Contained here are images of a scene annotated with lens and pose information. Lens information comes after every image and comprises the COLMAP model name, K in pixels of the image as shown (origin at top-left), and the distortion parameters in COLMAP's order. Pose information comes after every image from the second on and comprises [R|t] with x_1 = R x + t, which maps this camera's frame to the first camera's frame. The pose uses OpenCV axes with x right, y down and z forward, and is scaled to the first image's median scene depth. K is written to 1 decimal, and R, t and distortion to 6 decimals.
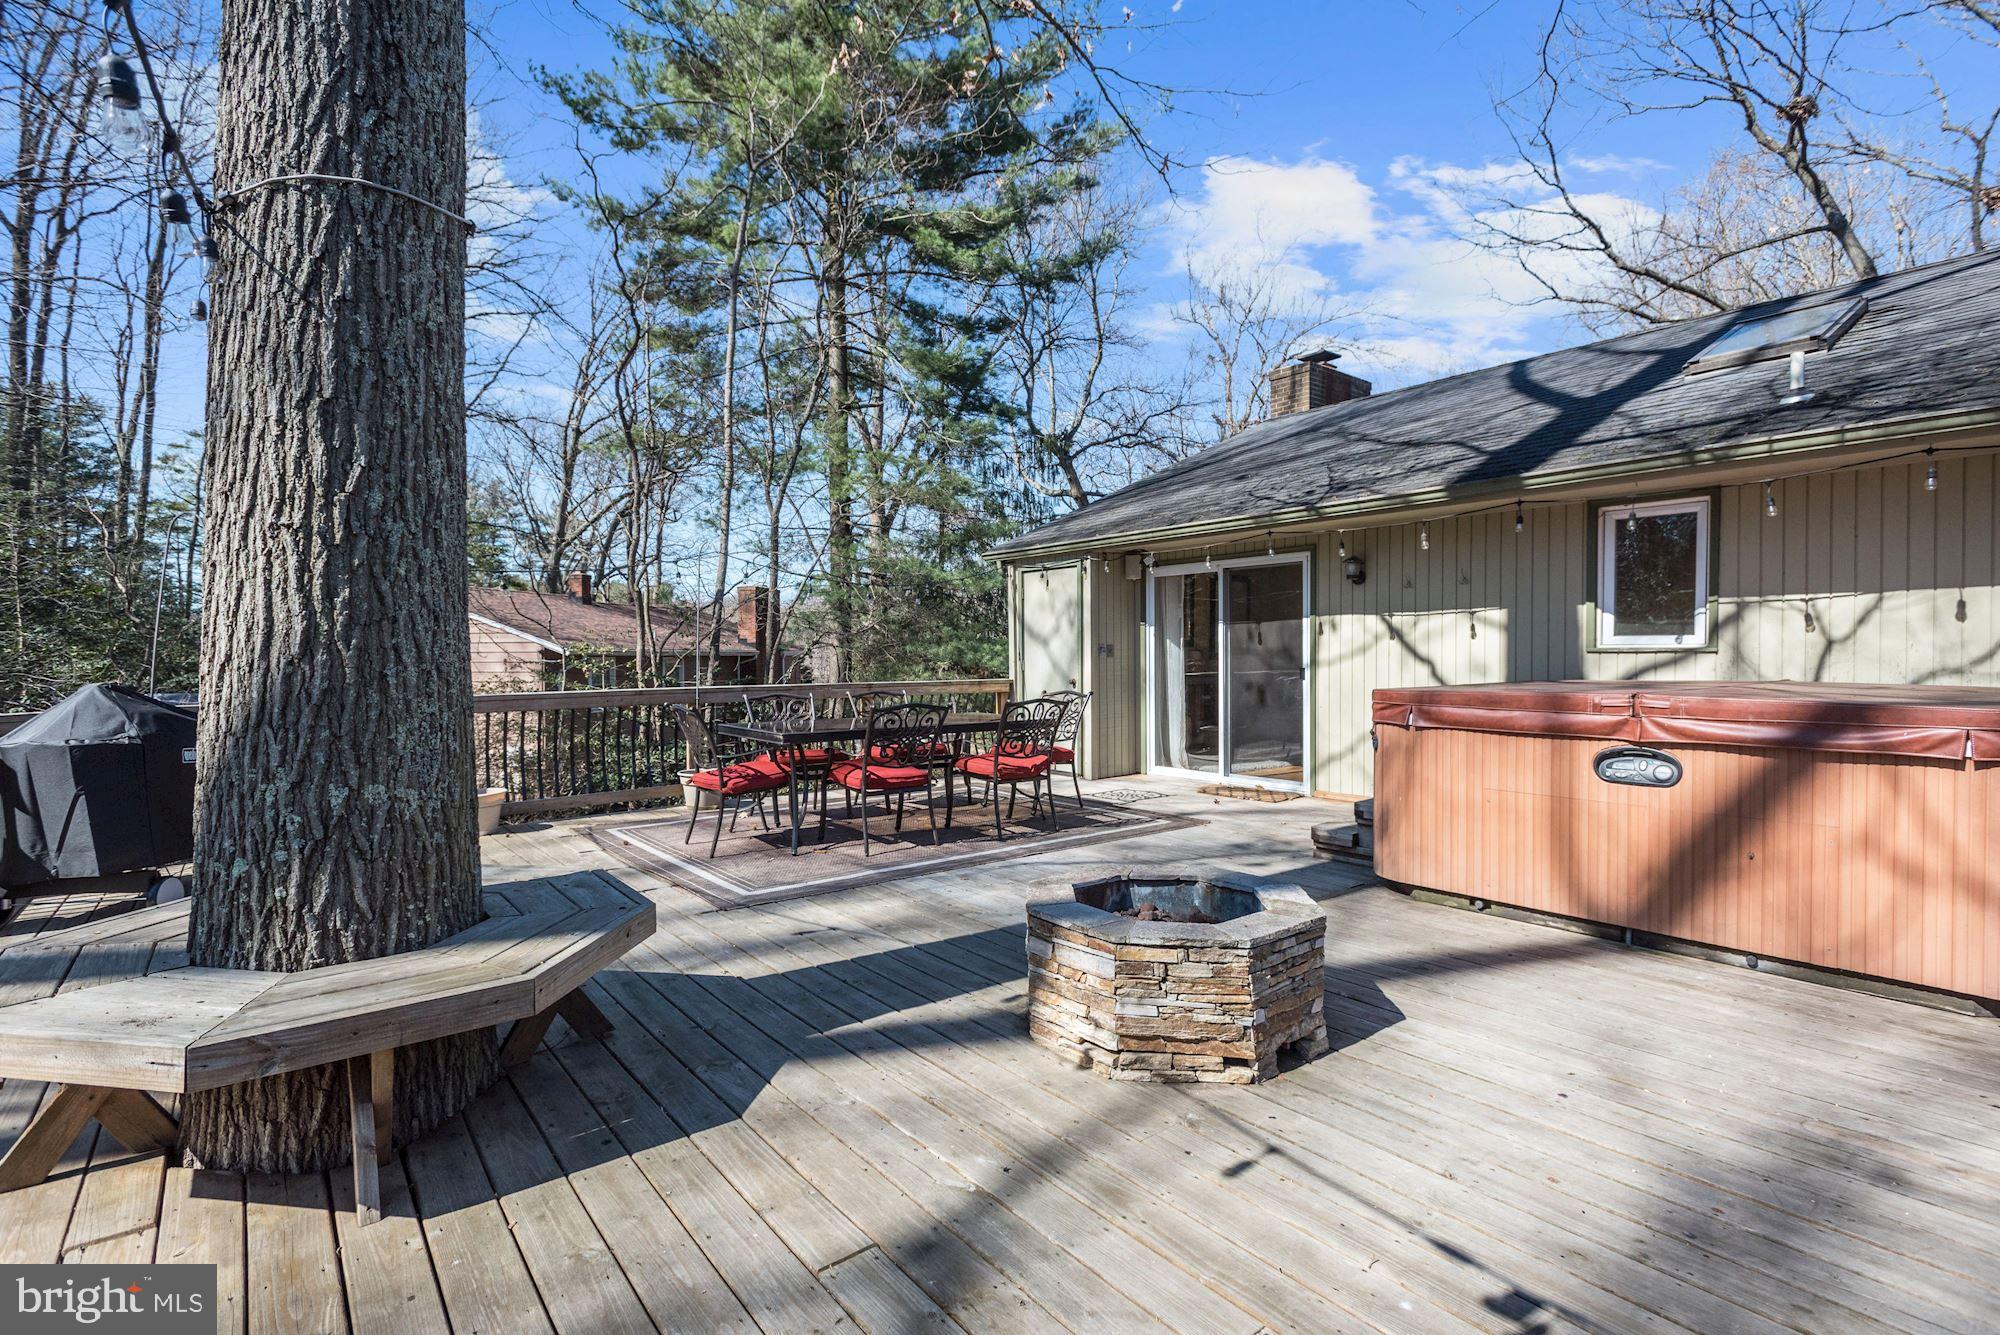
lens RADIAL K [[959.2, 0, 980.8], [0, 959.2, 670.7], [0, 0, 1]] dist [-0.030291, 0.010073]
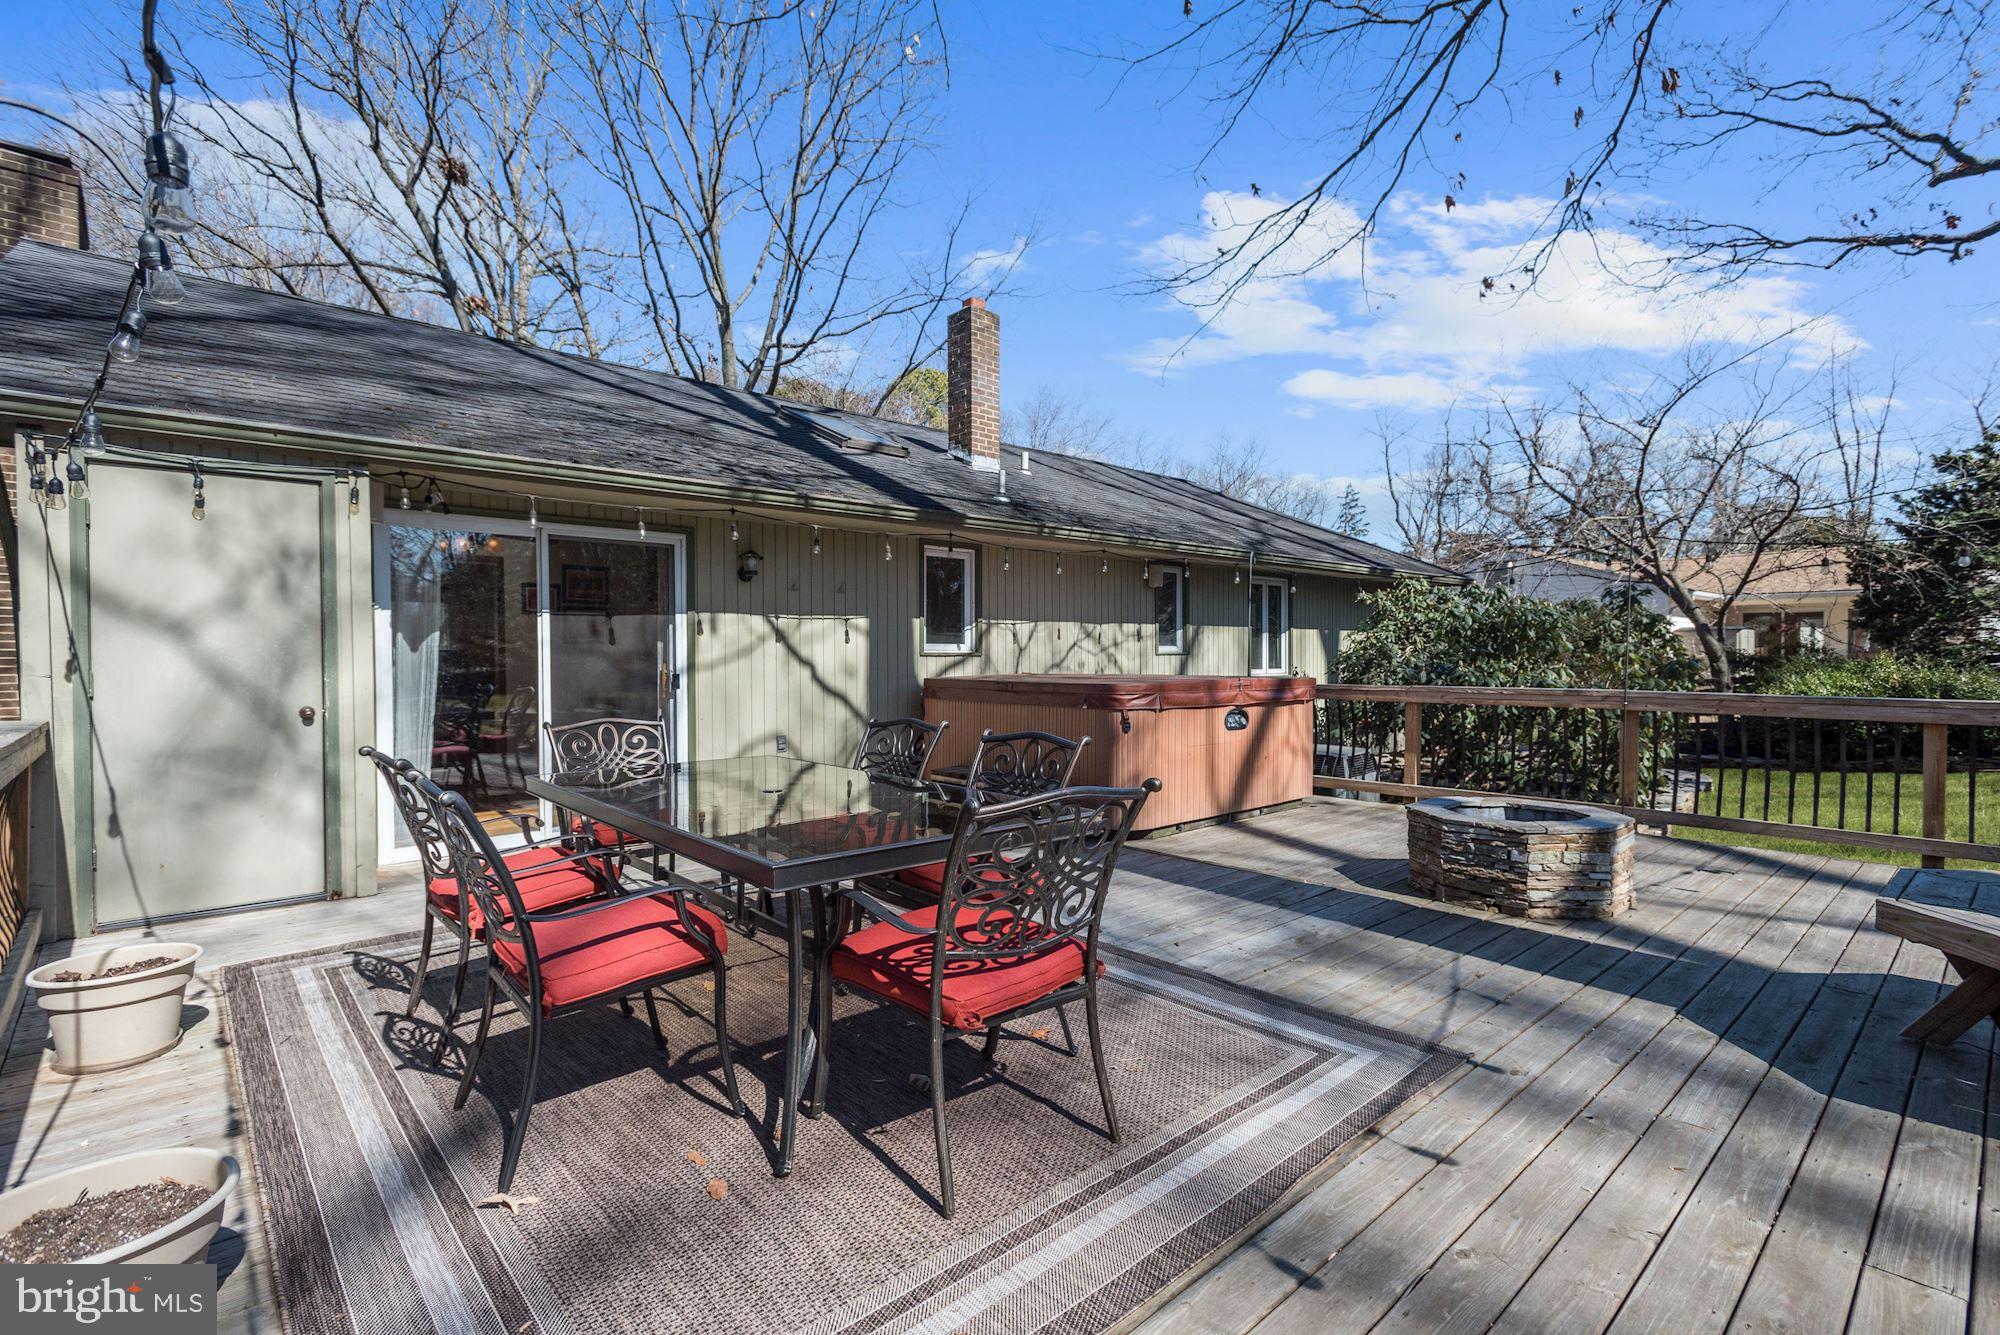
lens RADIAL K [[959.2, 0, 986.3], [0, 959.2, 652.6], [0, 0, 1]] dist [-0.030291, 0.010073]
pose [[-0.092510, 0.011647, 0.995644, -0.558454], [0.022364, 0.999704, -0.009616, -0.008147], [-0.995461, 0.021377, -0.092743, 0.893951]]
